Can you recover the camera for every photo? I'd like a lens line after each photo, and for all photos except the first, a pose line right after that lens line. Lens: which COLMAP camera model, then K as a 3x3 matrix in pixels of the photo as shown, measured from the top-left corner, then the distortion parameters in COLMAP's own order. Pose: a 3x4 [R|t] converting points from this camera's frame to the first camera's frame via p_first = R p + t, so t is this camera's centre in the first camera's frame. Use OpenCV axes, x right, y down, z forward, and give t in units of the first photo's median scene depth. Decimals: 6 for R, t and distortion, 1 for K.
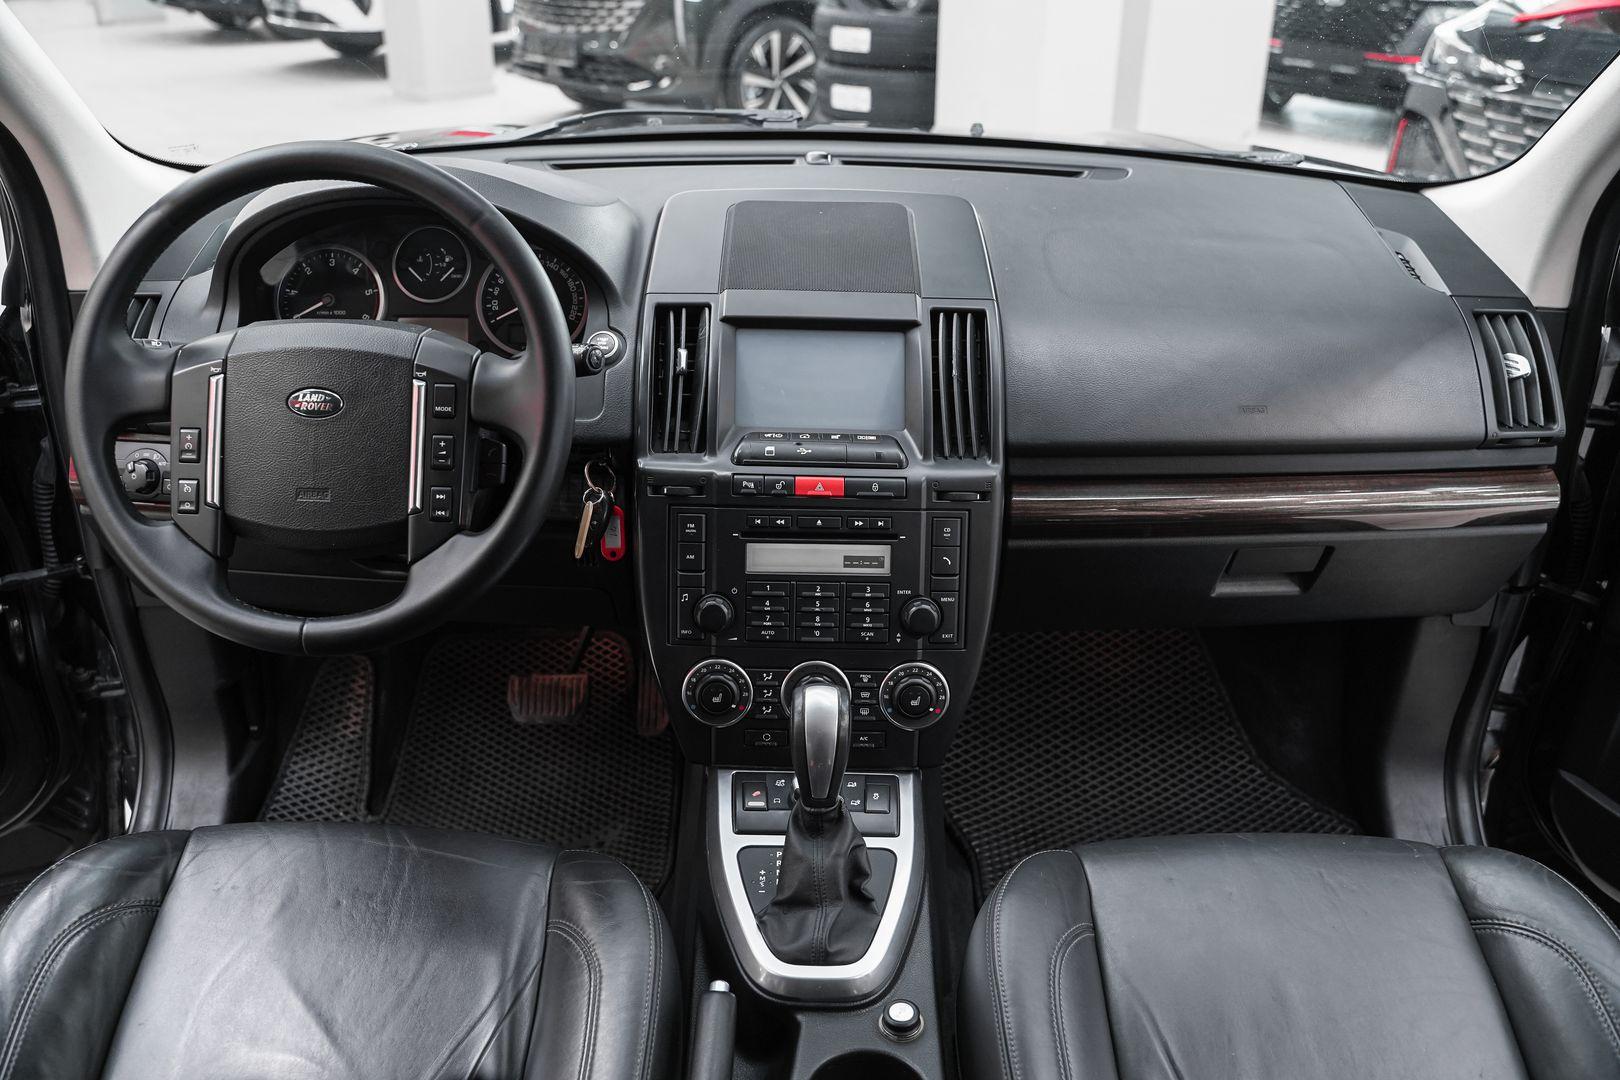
lens RADIAL K [[1310.2, 0, 806.0], [0, 1310.2, 531.2], [0, 0, 1]] dist [-0.120794, 0.094828]
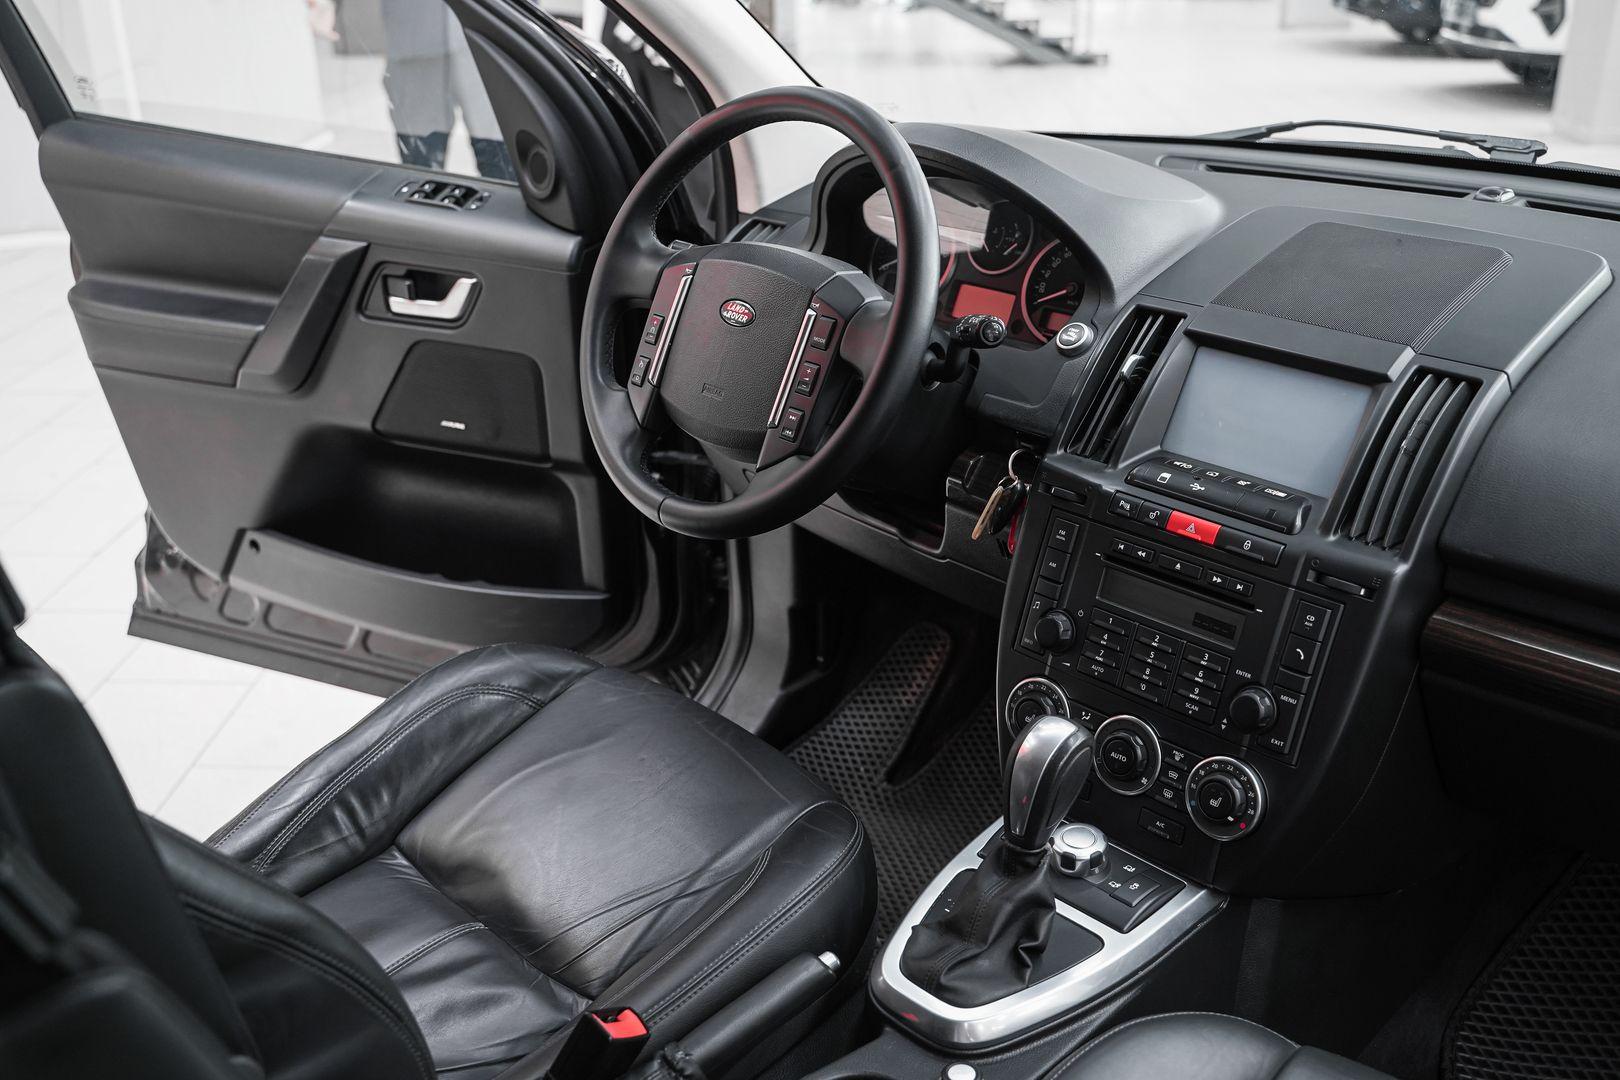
lens RADIAL K [[1551.0, 0, 810.6], [0, 1551.0, 527.9], [0, 0, 1]] dist [-0.040740, 0.000000]
pose [[0.701319, 0.257804, -0.664597, 0.499408], [-0.305935, 0.950938, 0.046039, -0.003266], [0.643859, 0.171036, 0.745783, 0.057978]]
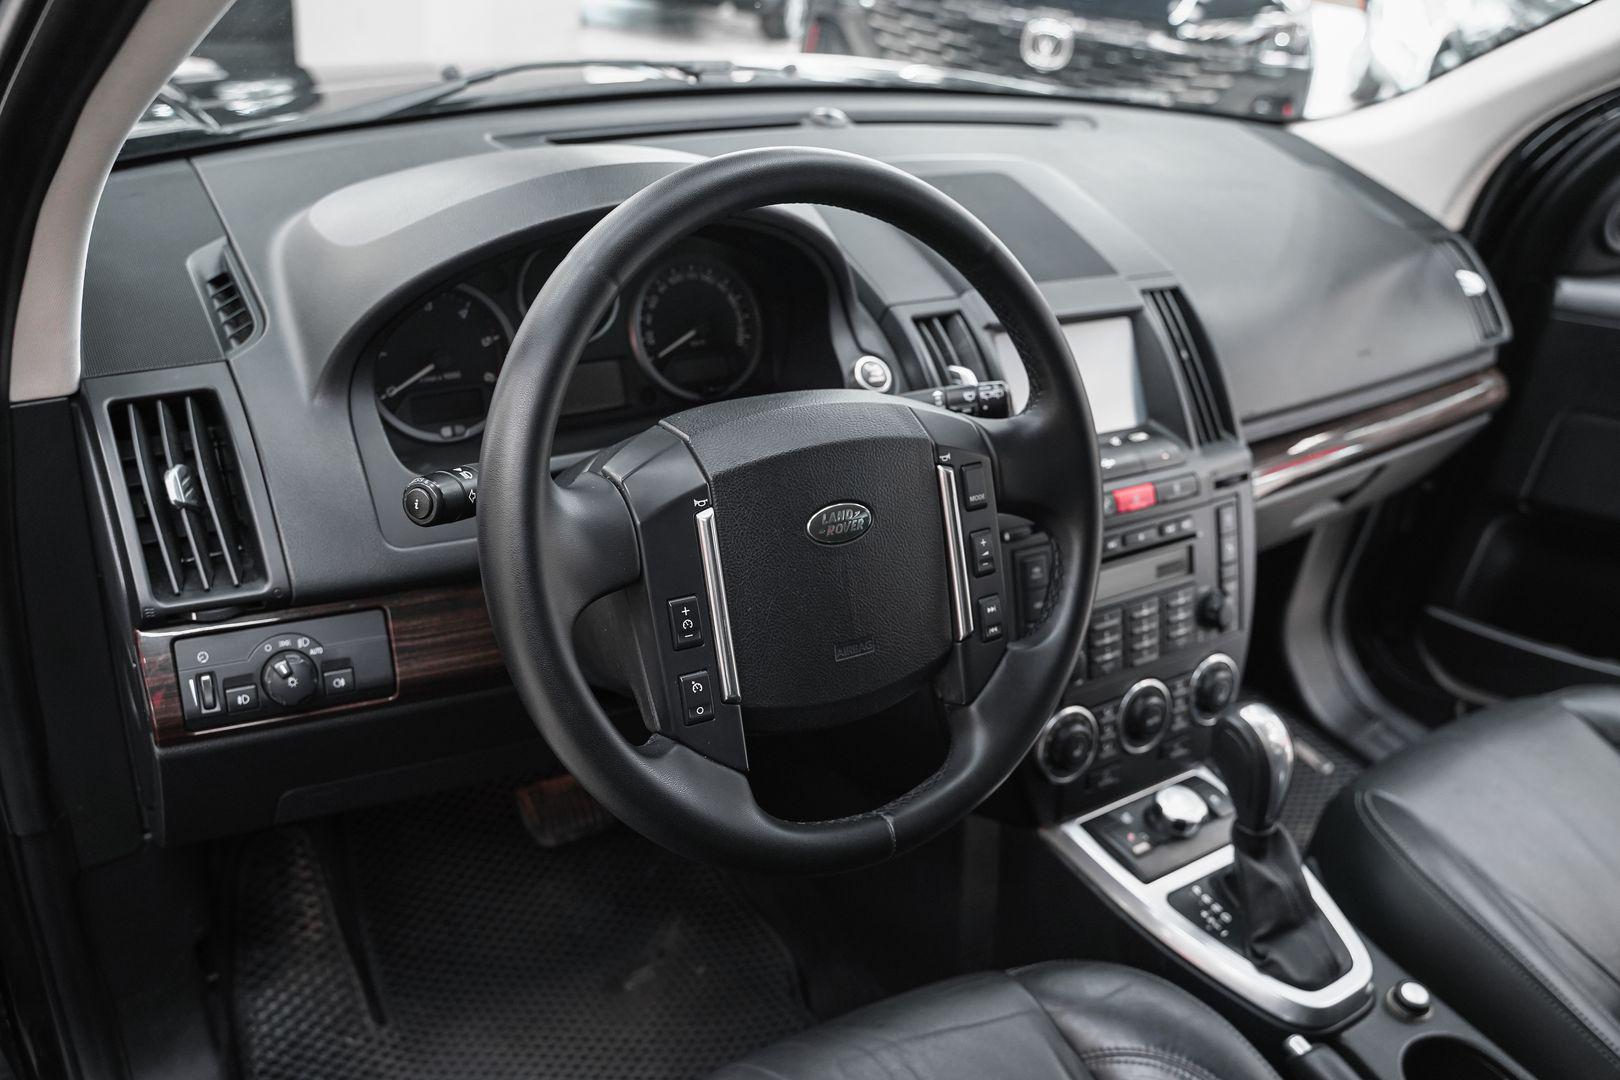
lens RADIAL K [[1310.2, 0, 834.5], [0, 1310.2, 542.0], [0, 0, 1]] dist [-0.120794, 0.094828]
pose [[0.824340, -0.204516, 0.527860, -0.631586], [0.161661, 0.978676, 0.126721, -0.149227], [-0.542521, -0.019127, 0.839825, 0.327272]]
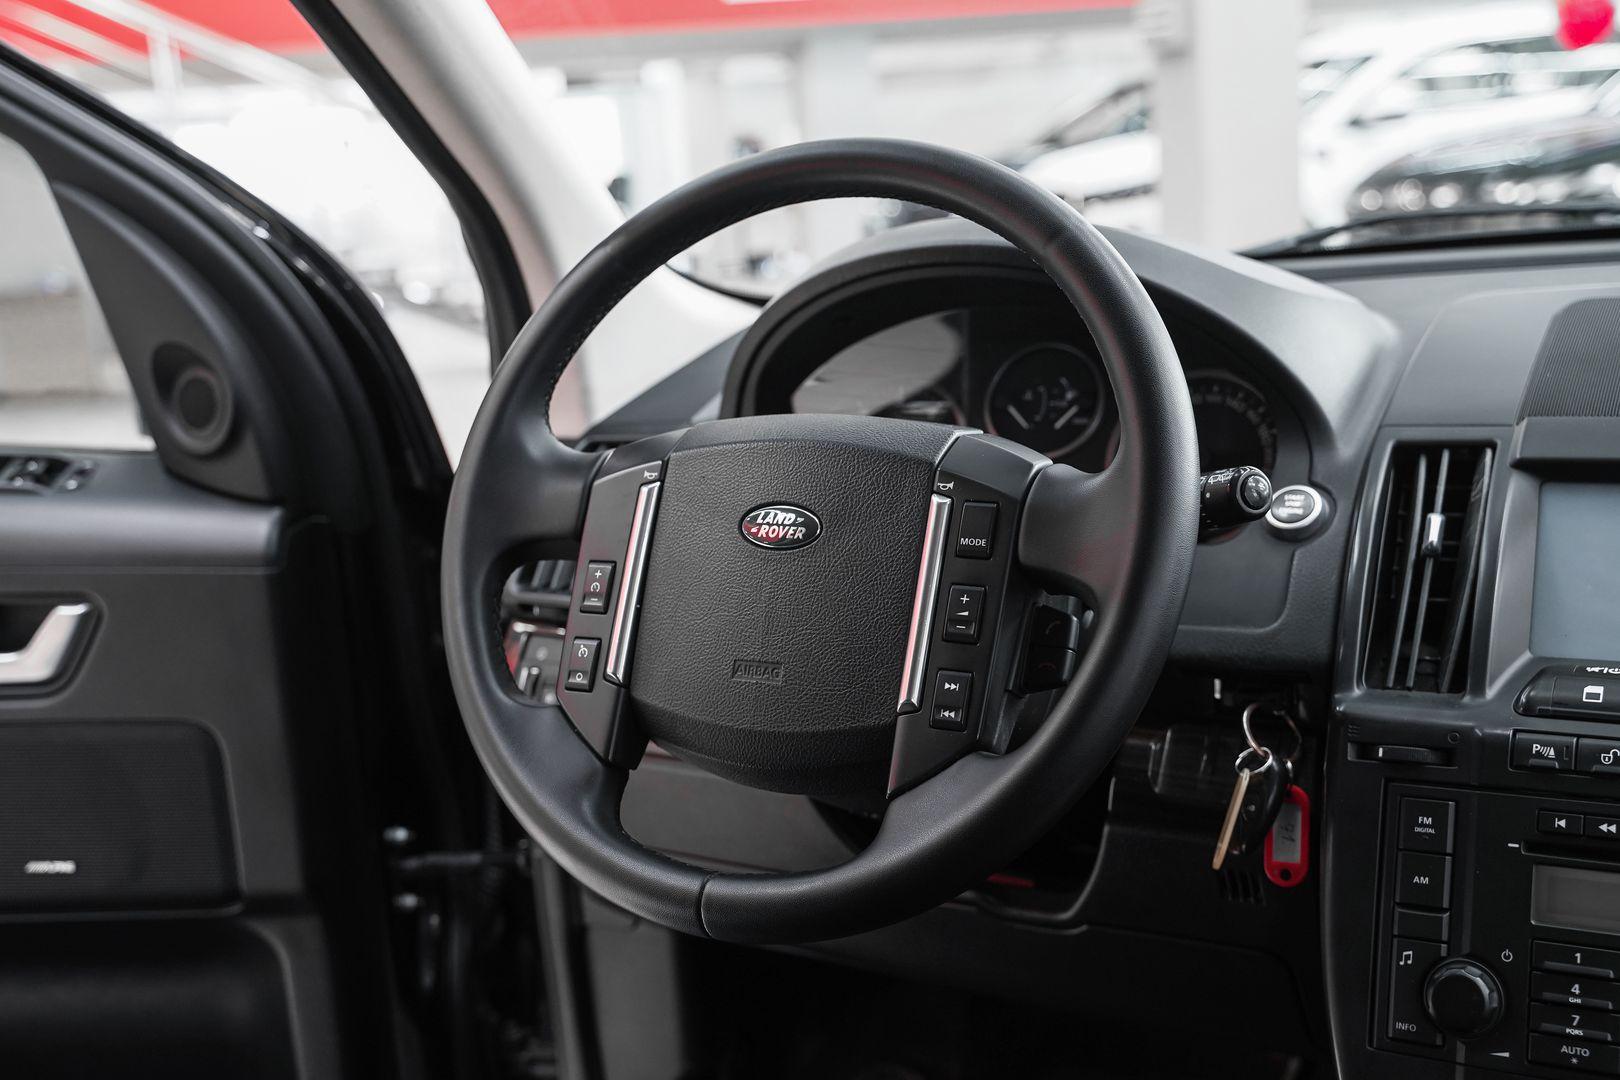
lens RADIAL K [[1926.4, 0, 783.2], [0, 1926.4, 505.9], [0, 0, 1]] dist [0.013852, 0.000000]
pose [[0.877742, 0.010198, -0.479025, 0.055441], [-0.141727, 0.960560, -0.239243, 0.093961], [0.457692, 0.277884, 0.844570, 0.173127]]
